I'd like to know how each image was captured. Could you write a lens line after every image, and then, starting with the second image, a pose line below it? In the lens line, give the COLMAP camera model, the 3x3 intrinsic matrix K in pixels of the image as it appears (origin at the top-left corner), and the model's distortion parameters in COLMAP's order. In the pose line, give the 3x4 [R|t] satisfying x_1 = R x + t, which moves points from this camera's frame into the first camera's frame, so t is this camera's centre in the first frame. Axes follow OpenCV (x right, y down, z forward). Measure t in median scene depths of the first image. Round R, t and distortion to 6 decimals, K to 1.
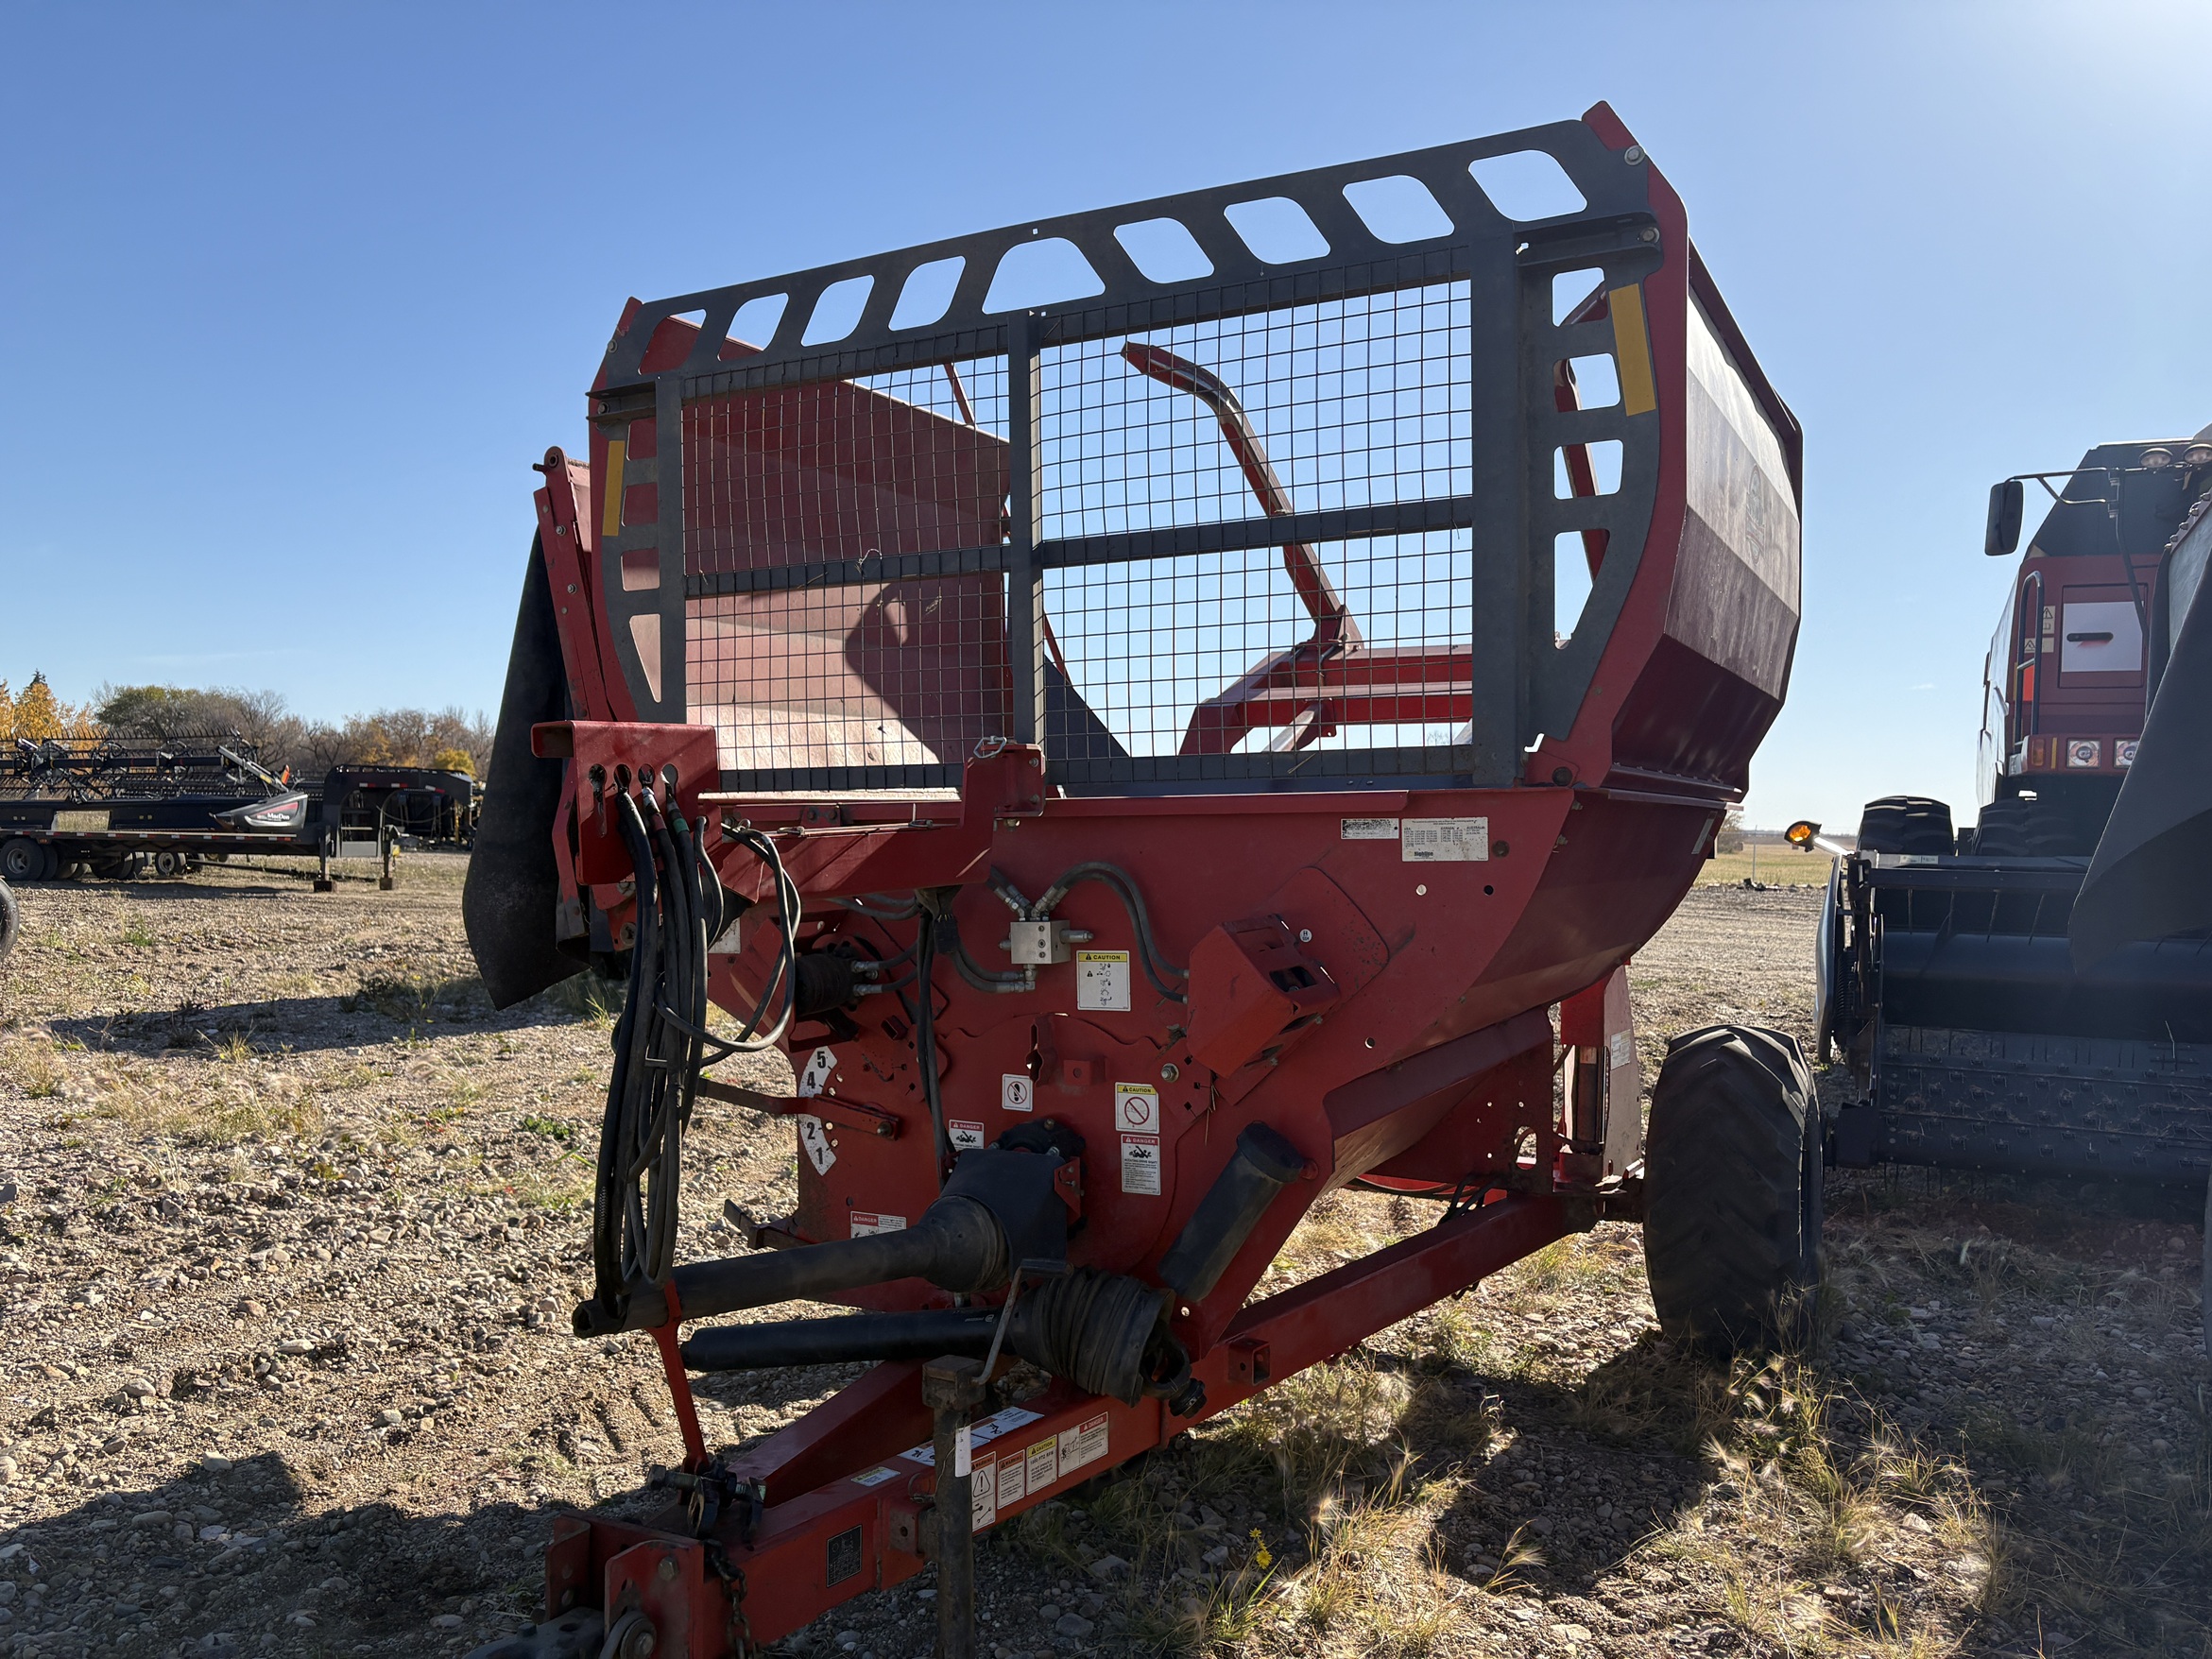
lens RADIAL K [[1697.5, 0, 1100.6], [0, 1697.5, 846.2], [0, 0, 1]] dist [0.076213, -0.004477]
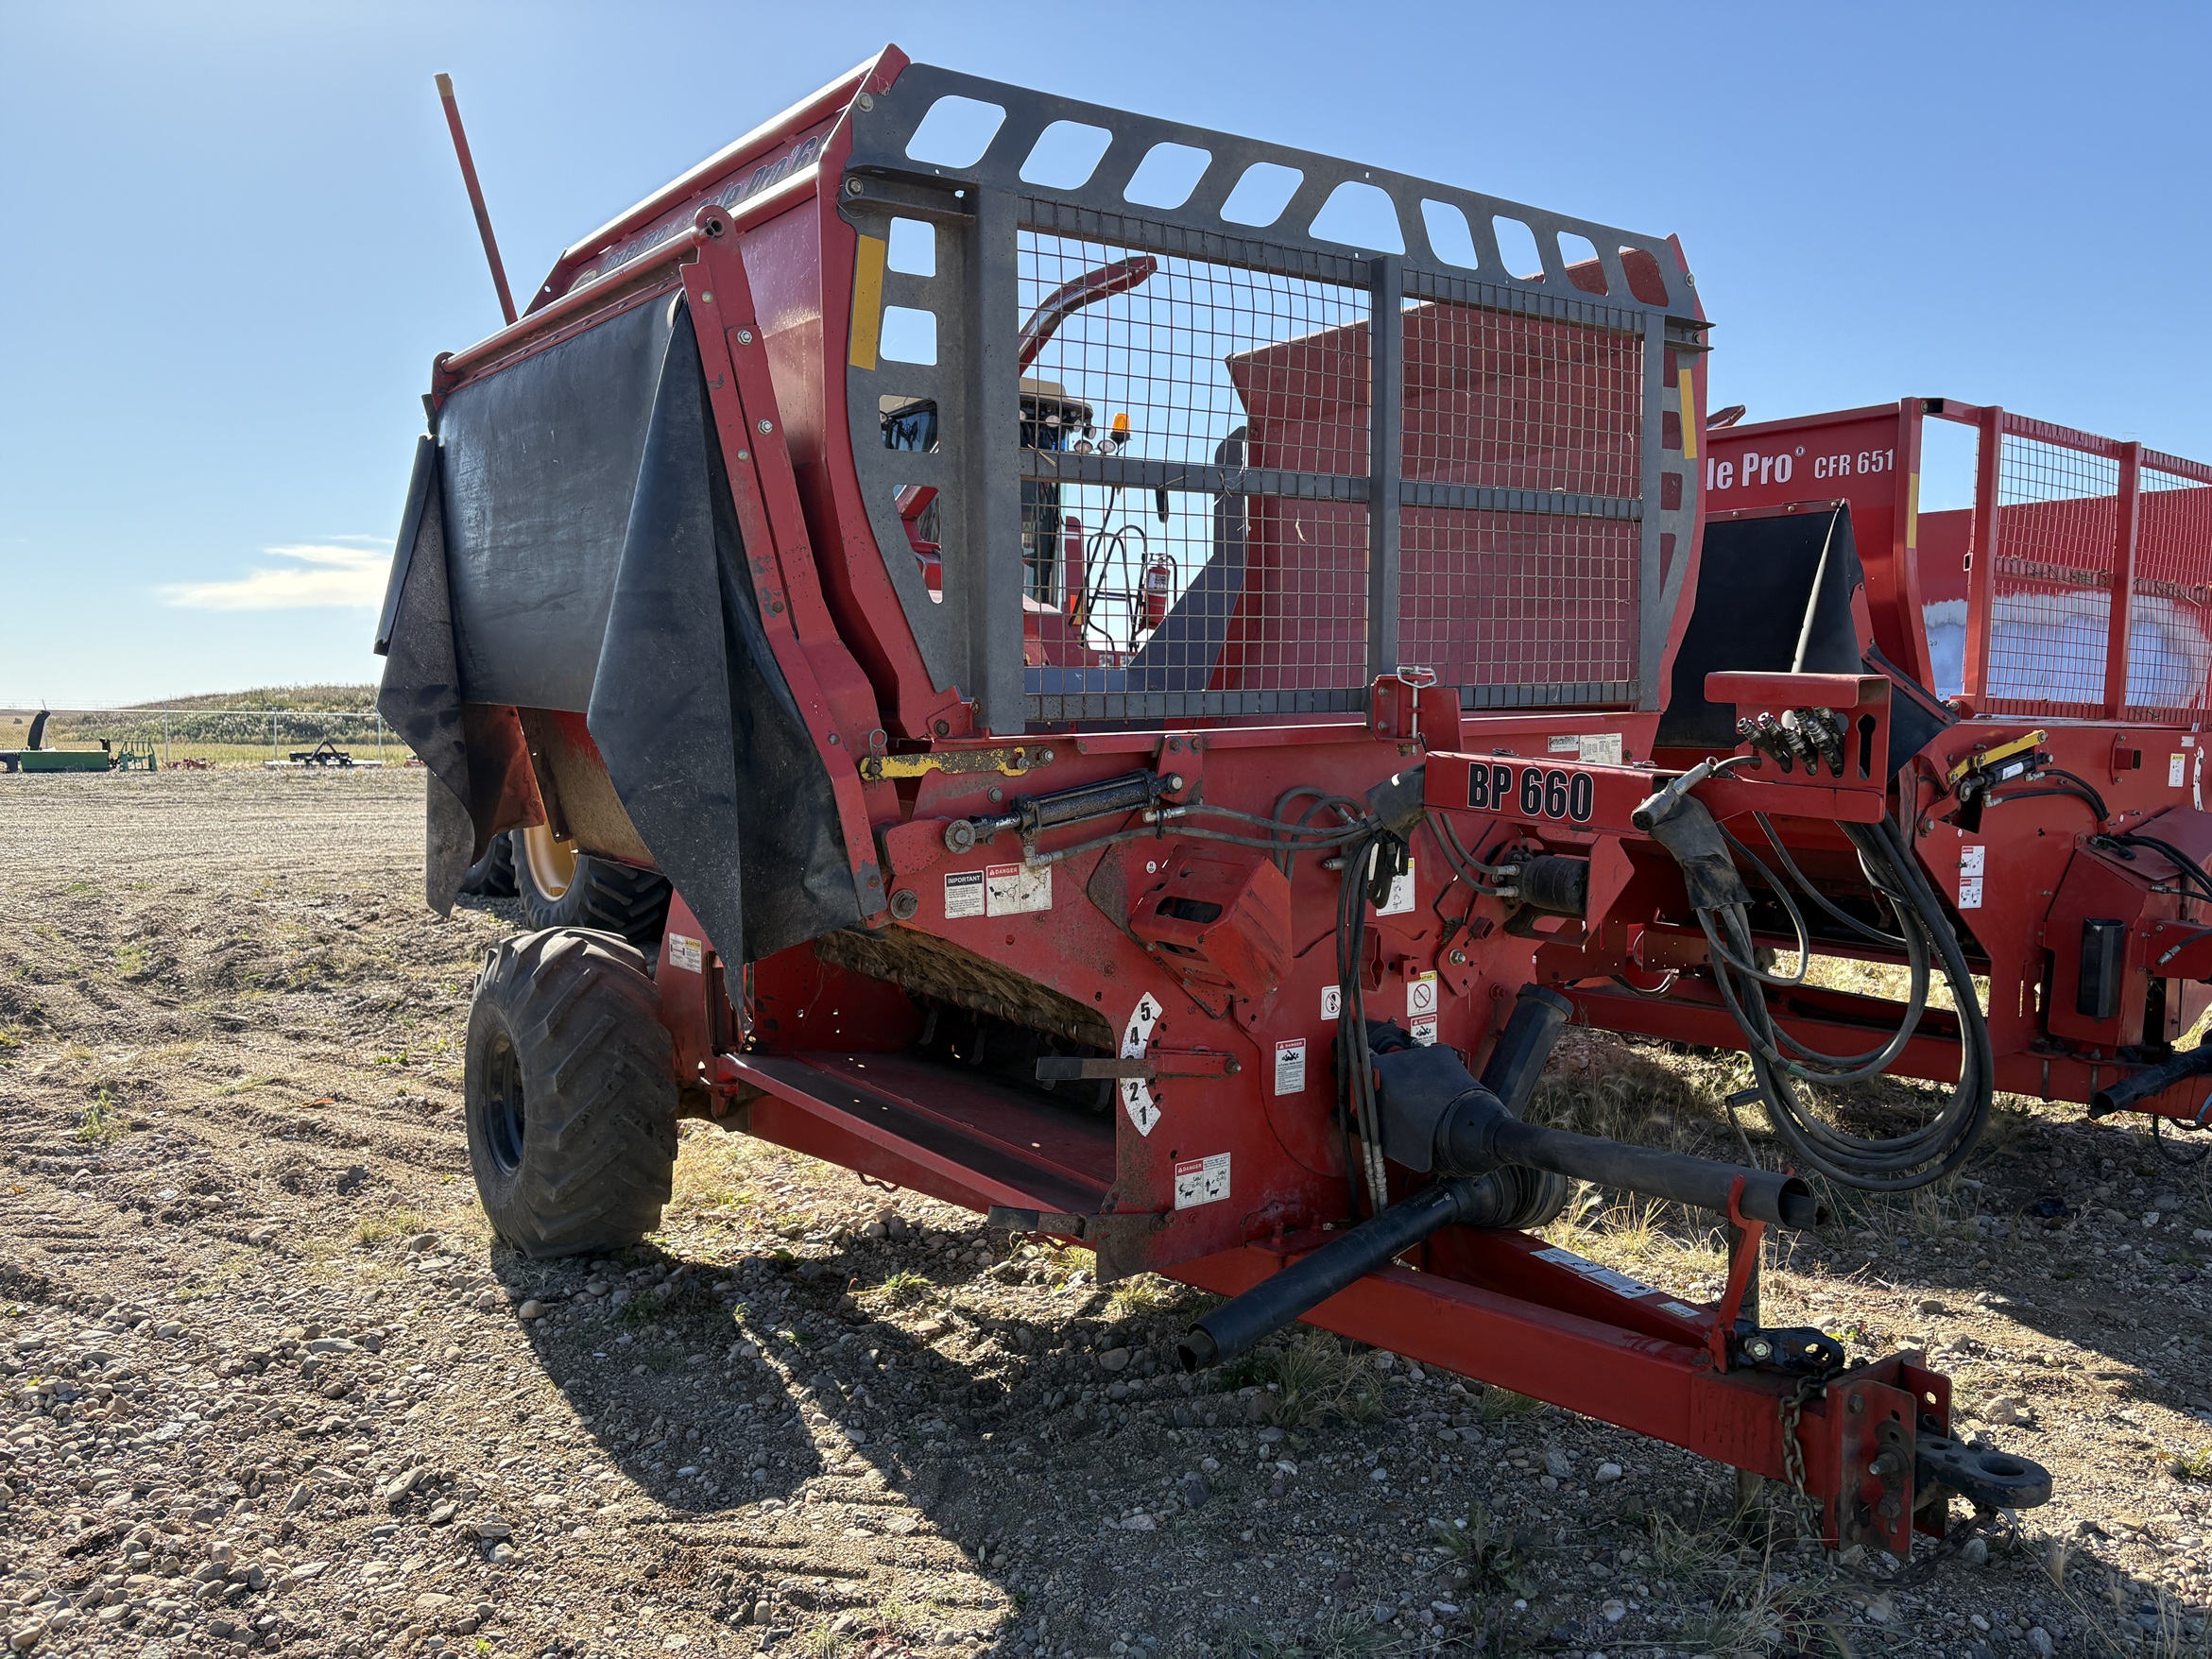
lens RADIAL K [[1647.4, 0, 1106.0], [0, 1647.4, 829.5], [0, 0, 1]] dist [0.127714, -0.120312]
pose [[0.442595, -0.072257, 0.893806, -0.999761], [0.015797, 0.997222, 0.072795, -0.038528], [-0.896582, -0.018099, 0.442507, 0.656366]]
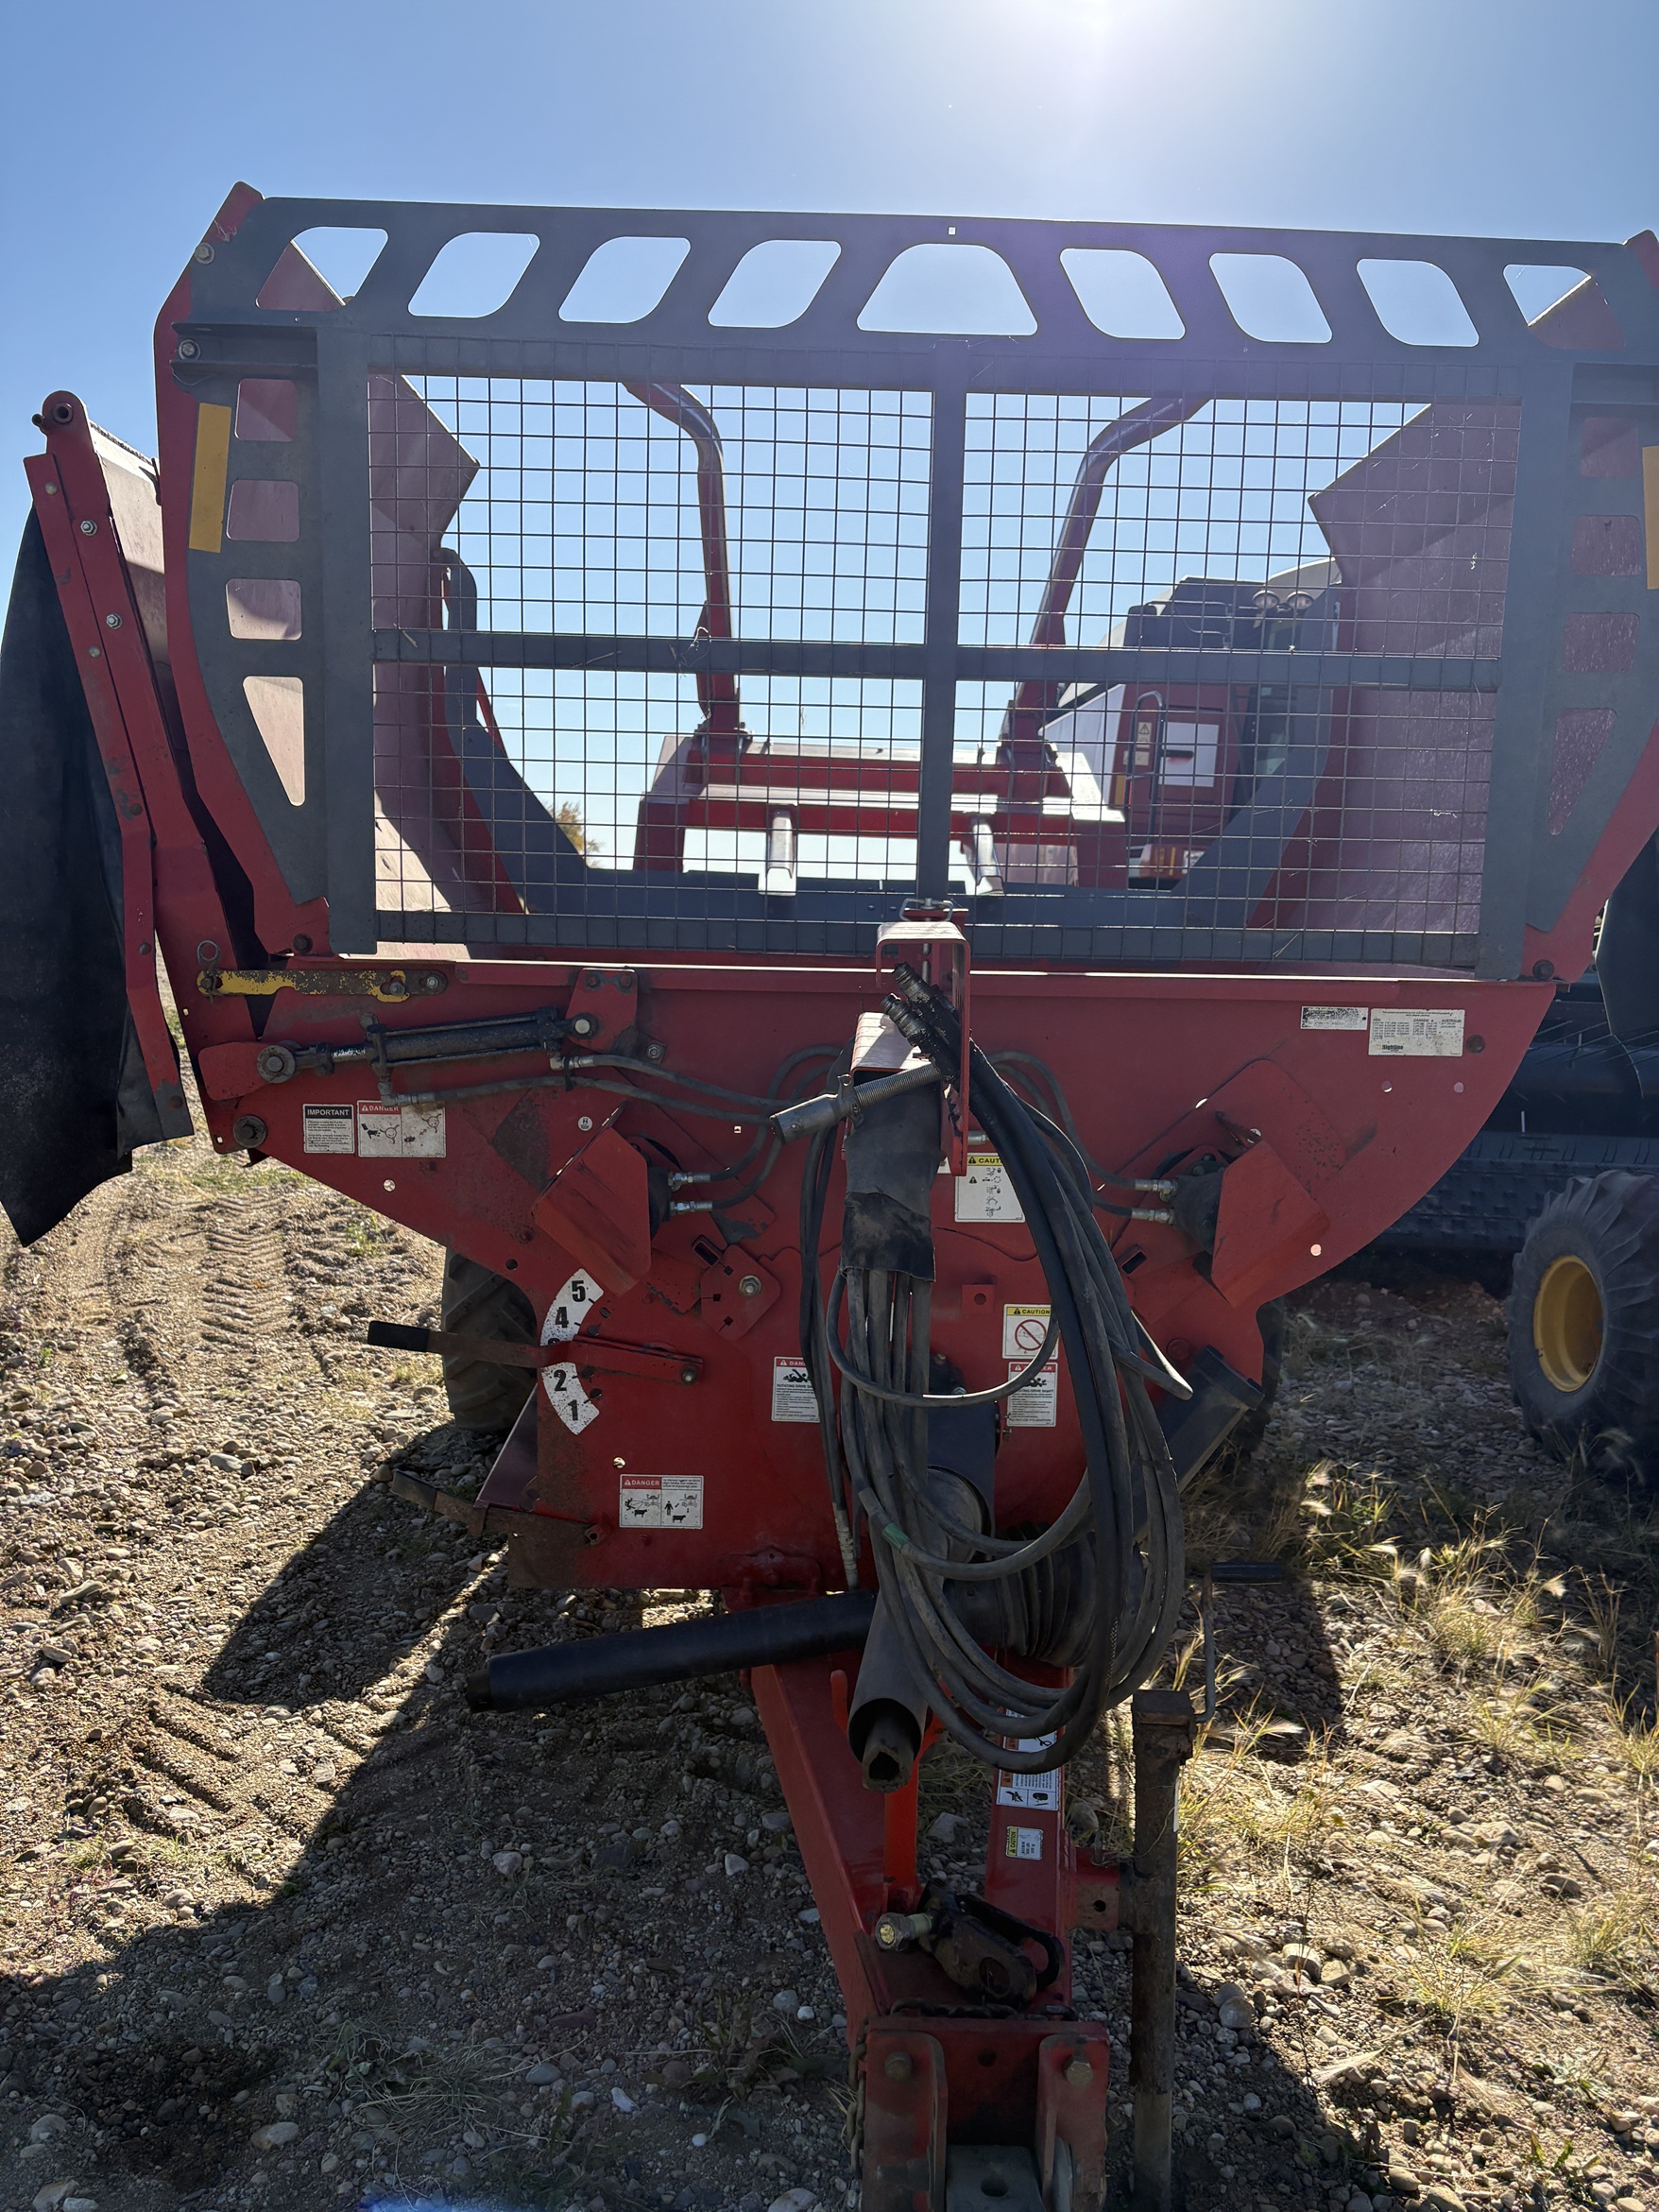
lens RADIAL K [[1688.7, 0, 835.2], [0, 1688.7, 1117.8], [0, 0, 1]] dist [0.058835, 0.005687]
pose [[0.878180, -0.035189, 0.477034, -0.445967], [-0.027563, 0.991911, 0.123911, -0.054829], [-0.477536, -0.121964, 0.870106, 0.292014]]
